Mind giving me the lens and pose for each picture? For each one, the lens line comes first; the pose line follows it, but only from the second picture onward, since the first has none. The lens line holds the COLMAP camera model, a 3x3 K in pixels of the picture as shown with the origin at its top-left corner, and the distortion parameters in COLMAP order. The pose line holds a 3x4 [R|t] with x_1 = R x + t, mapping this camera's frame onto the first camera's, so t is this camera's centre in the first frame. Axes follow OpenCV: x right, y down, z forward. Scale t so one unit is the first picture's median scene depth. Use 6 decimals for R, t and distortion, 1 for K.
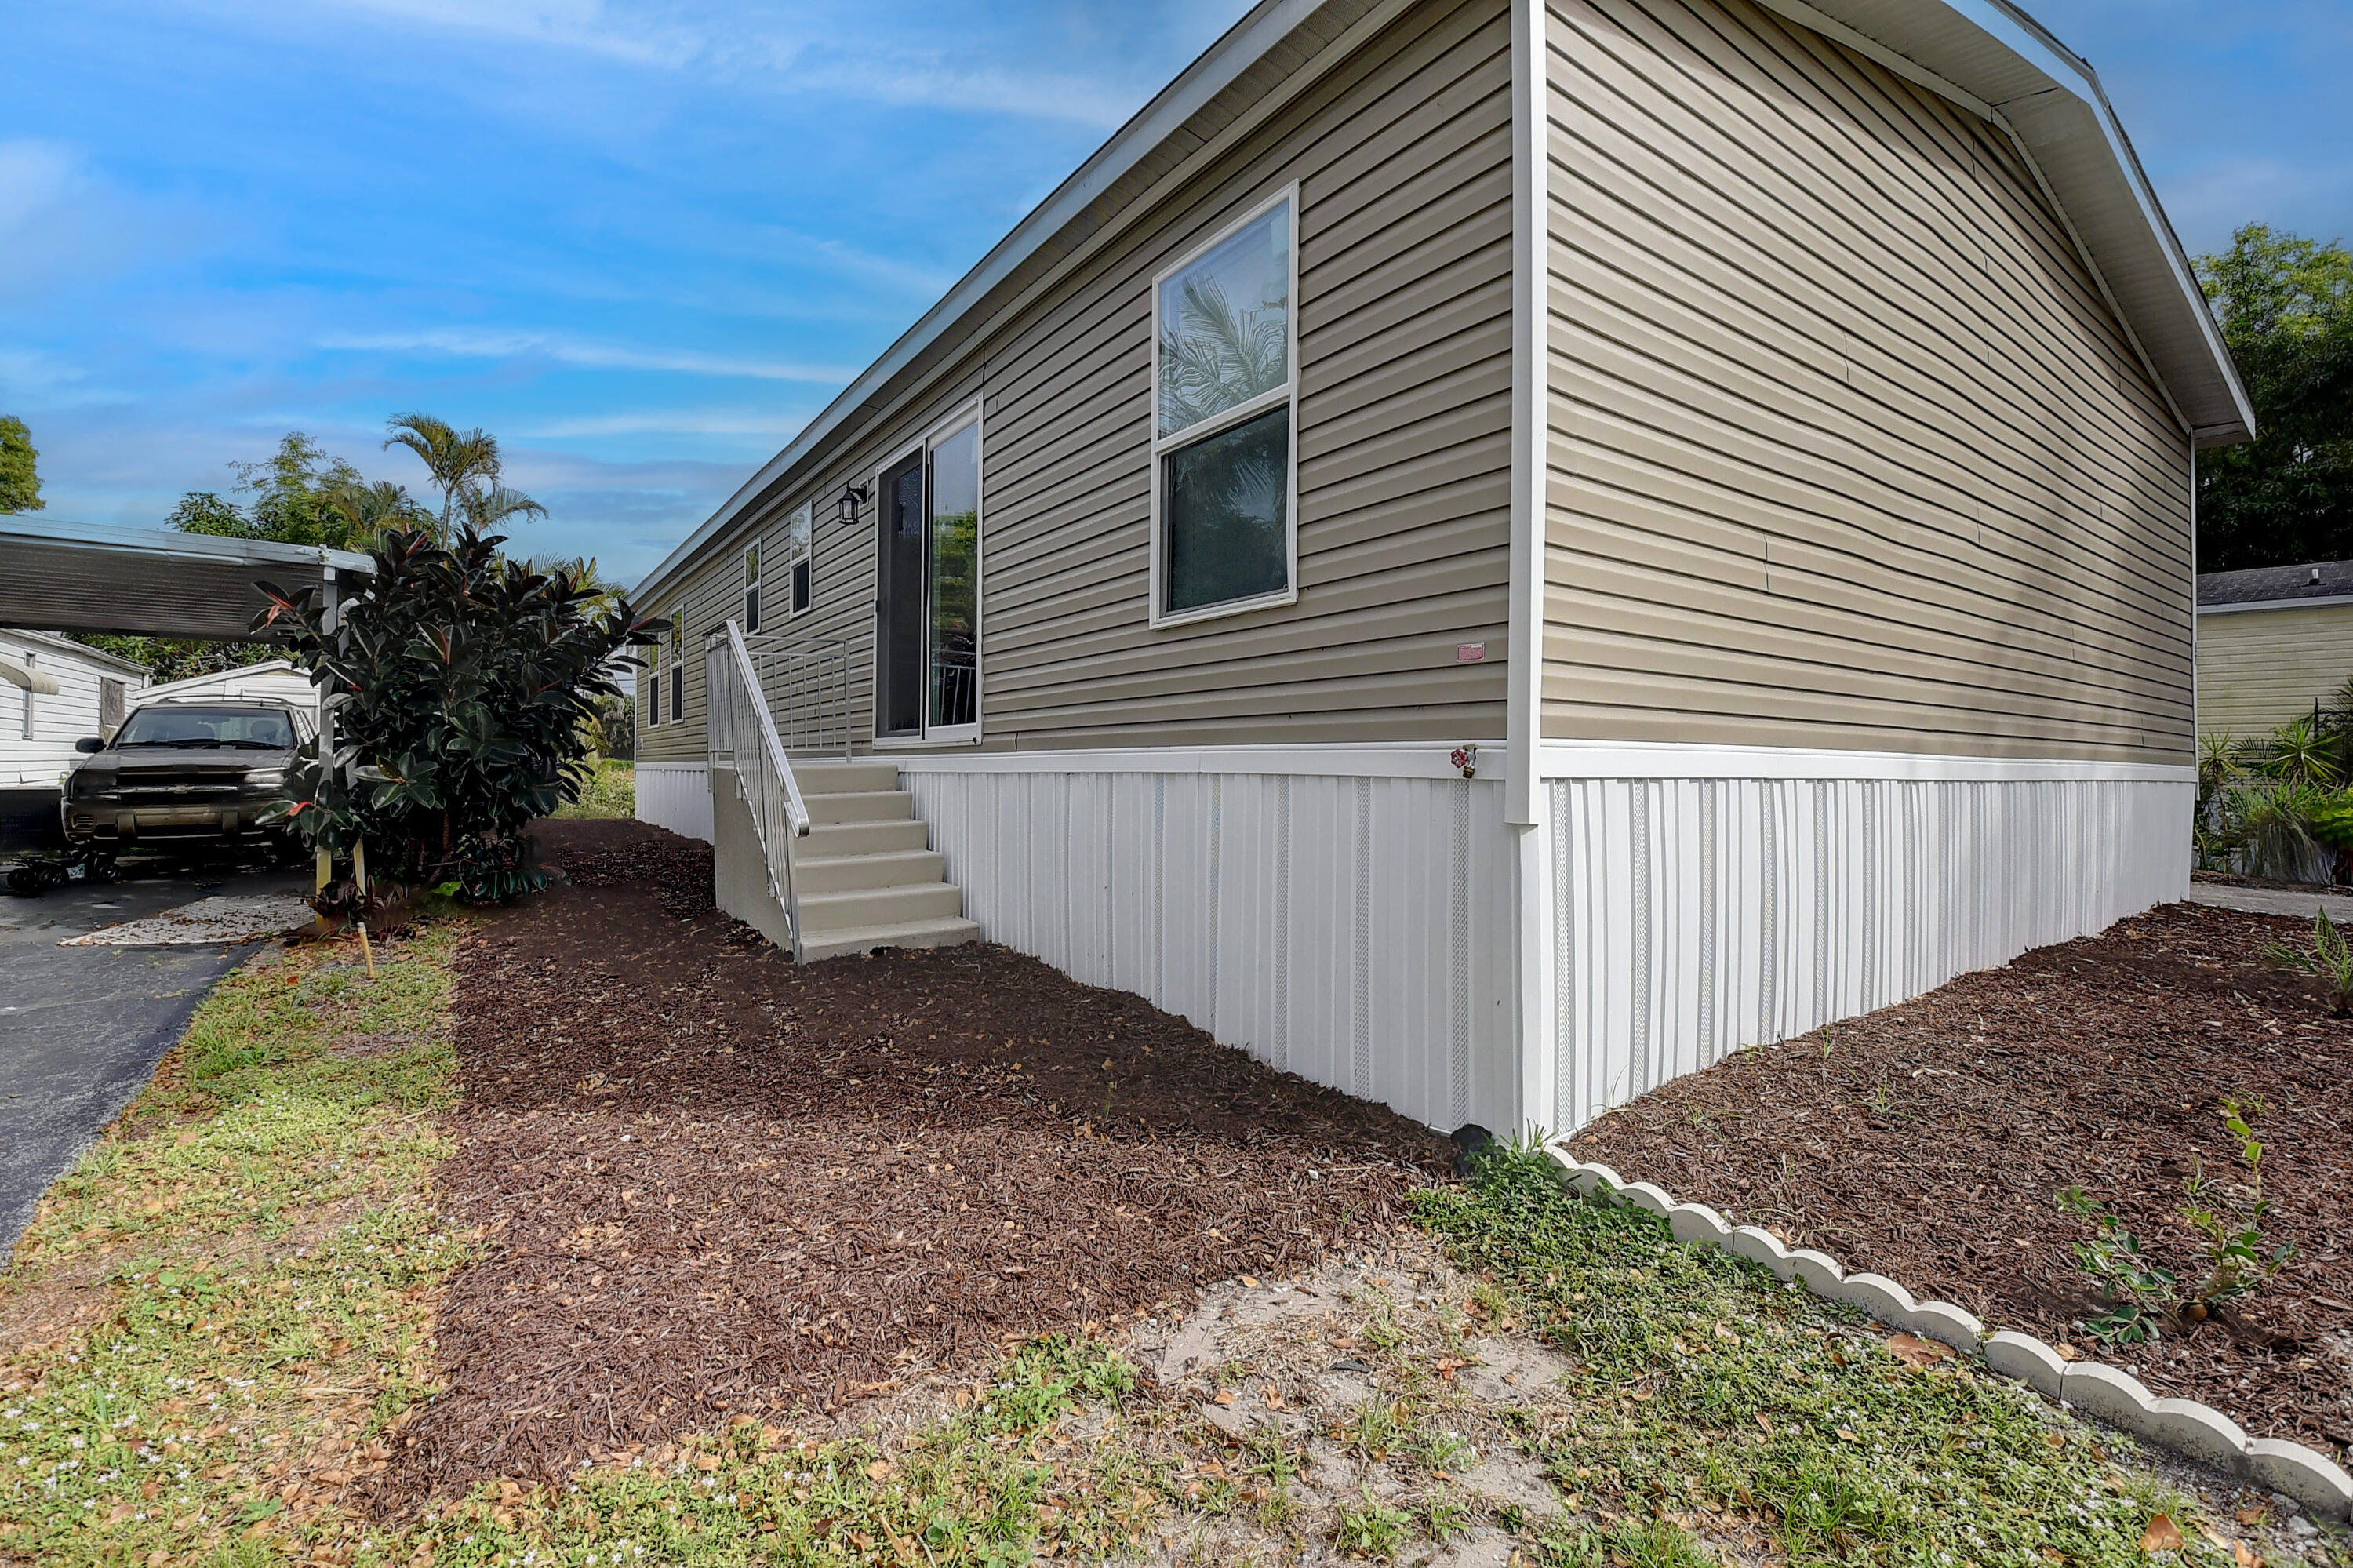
lens RADIAL K [[1038.2, 0, 1169.4], [0, 1038.2, 753.2], [0, 0, 1]] dist [-0.004819, -0.011556]
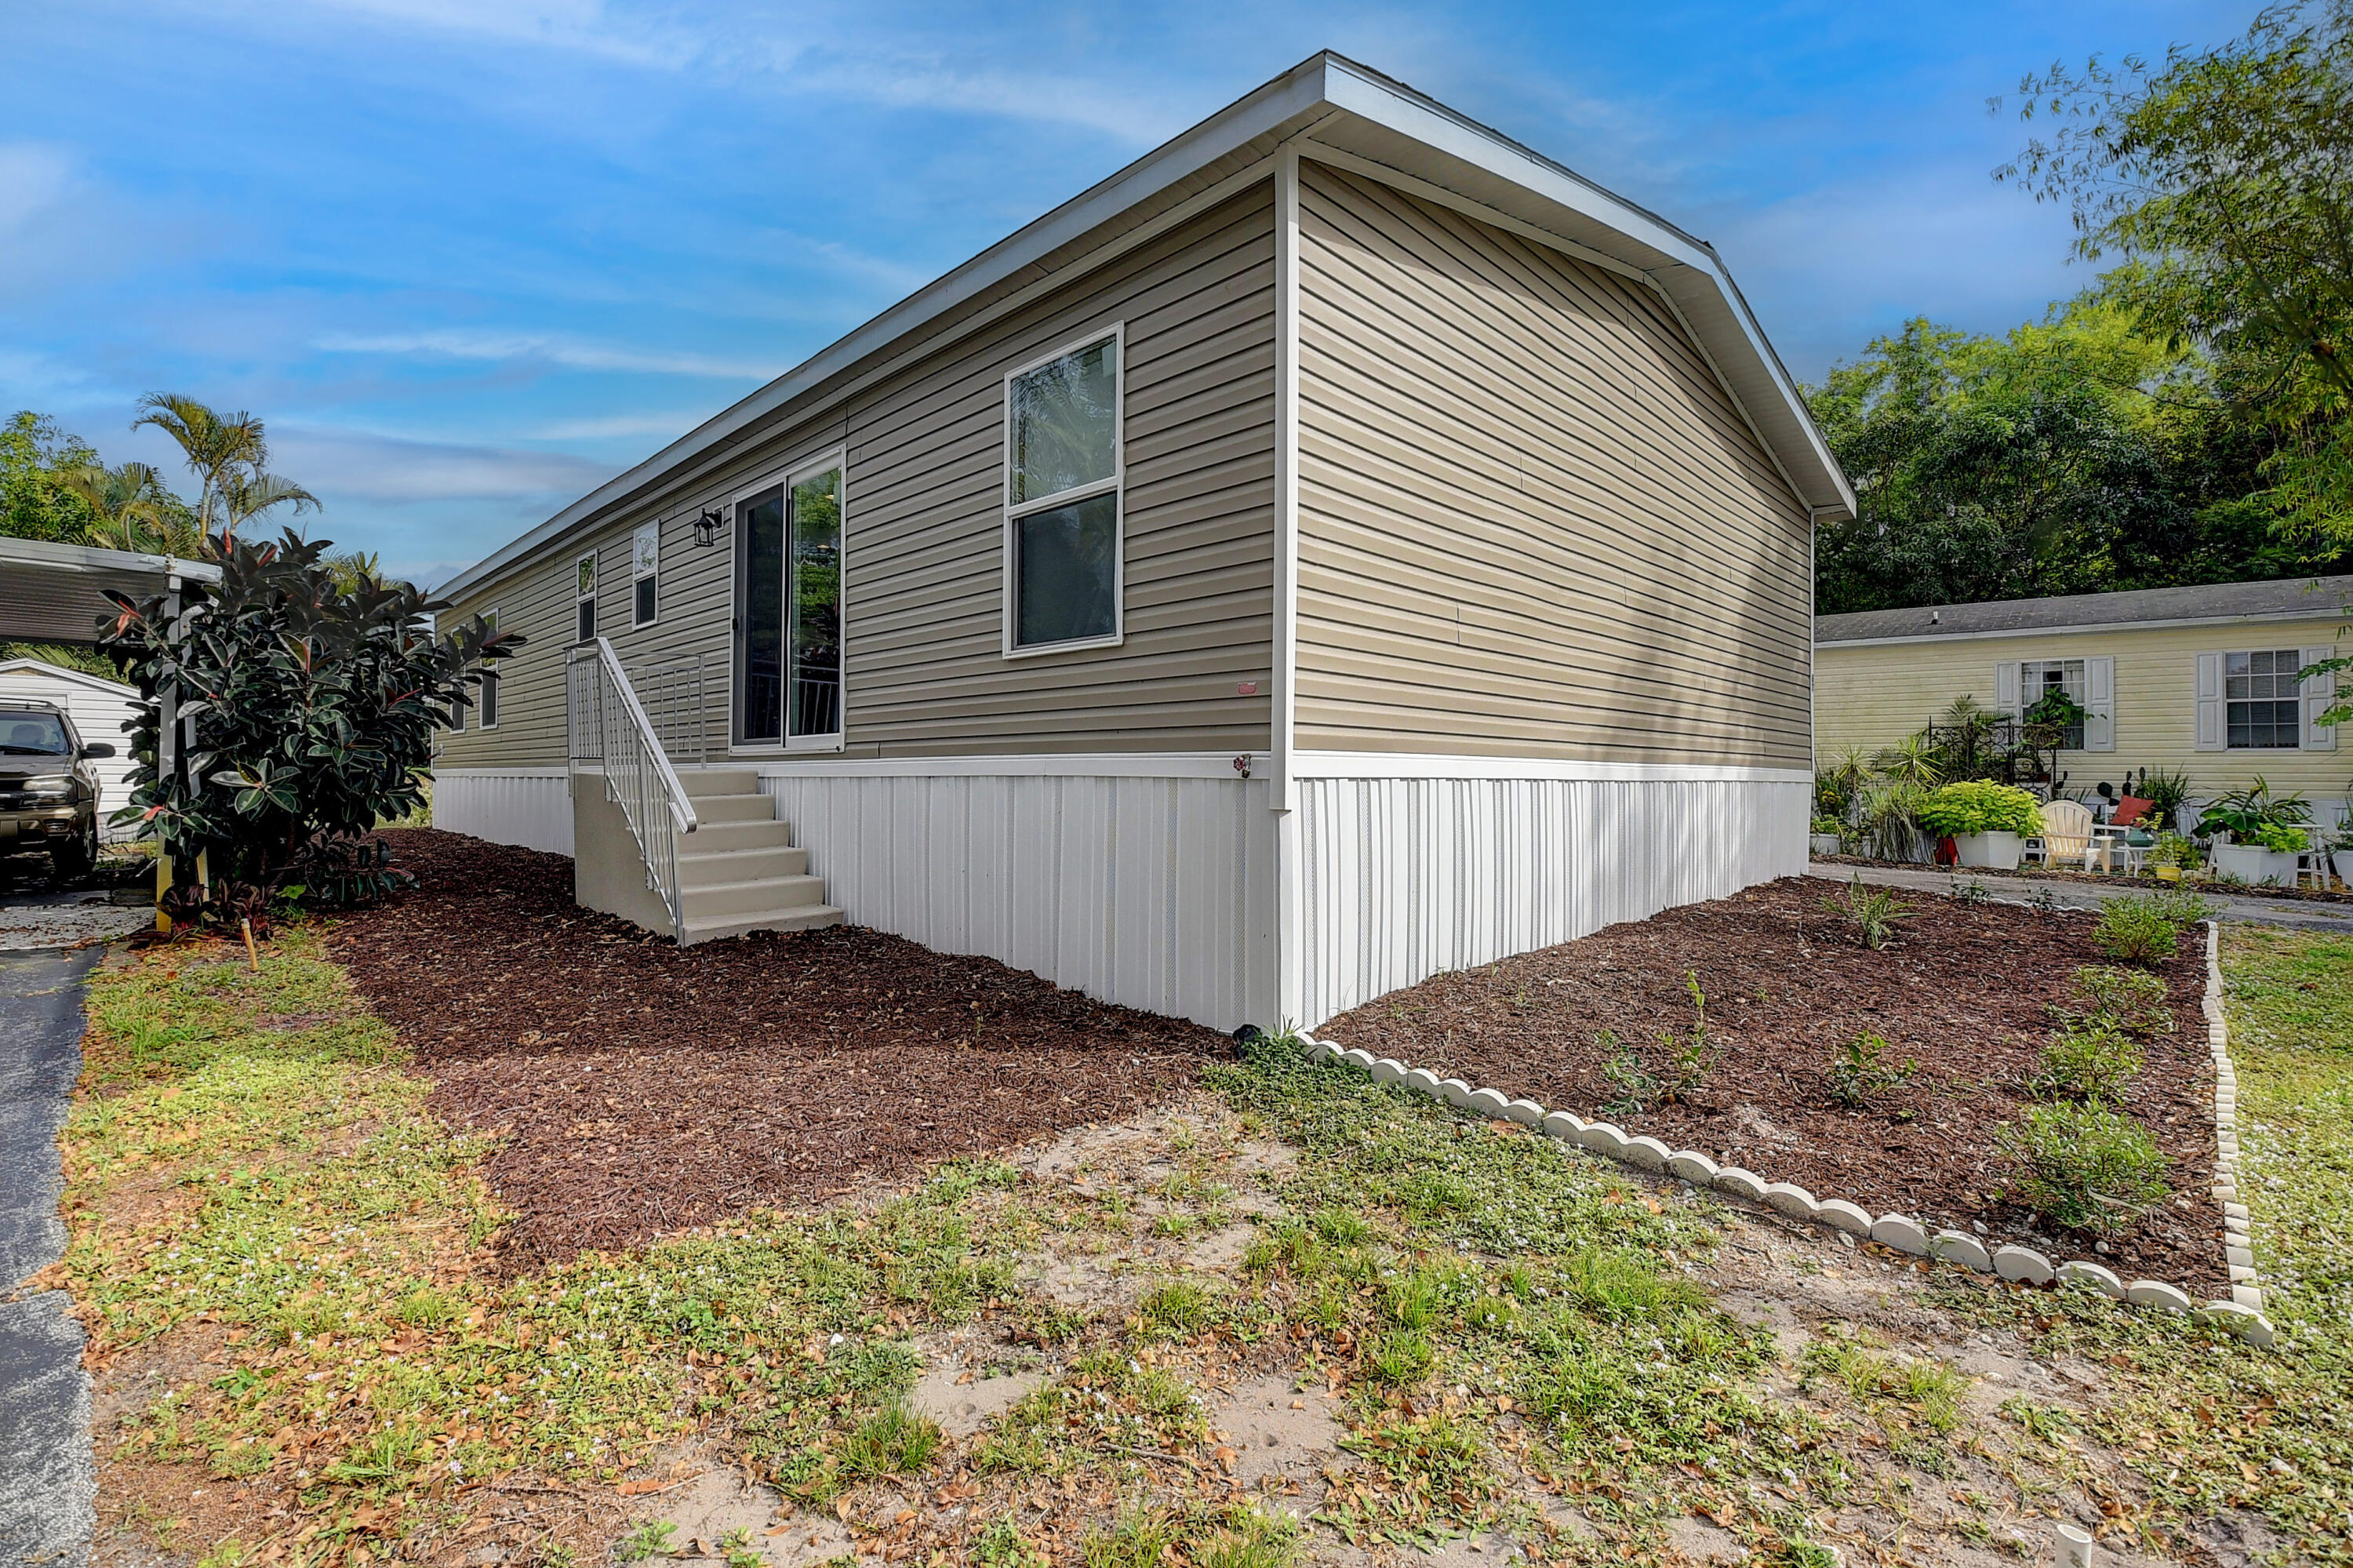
lens RADIAL K [[1038.2, 0, 1158.1], [0, 1038.2, 764.8], [0, 0, 1]] dist [-0.004819, -0.011556]
pose [[0.986389, -0.000225, 0.164429, -0.040605], [-0.000552, 0.999989, 0.004675, 0.000040], [-0.164428, -0.004702, 0.986378, -0.253655]]
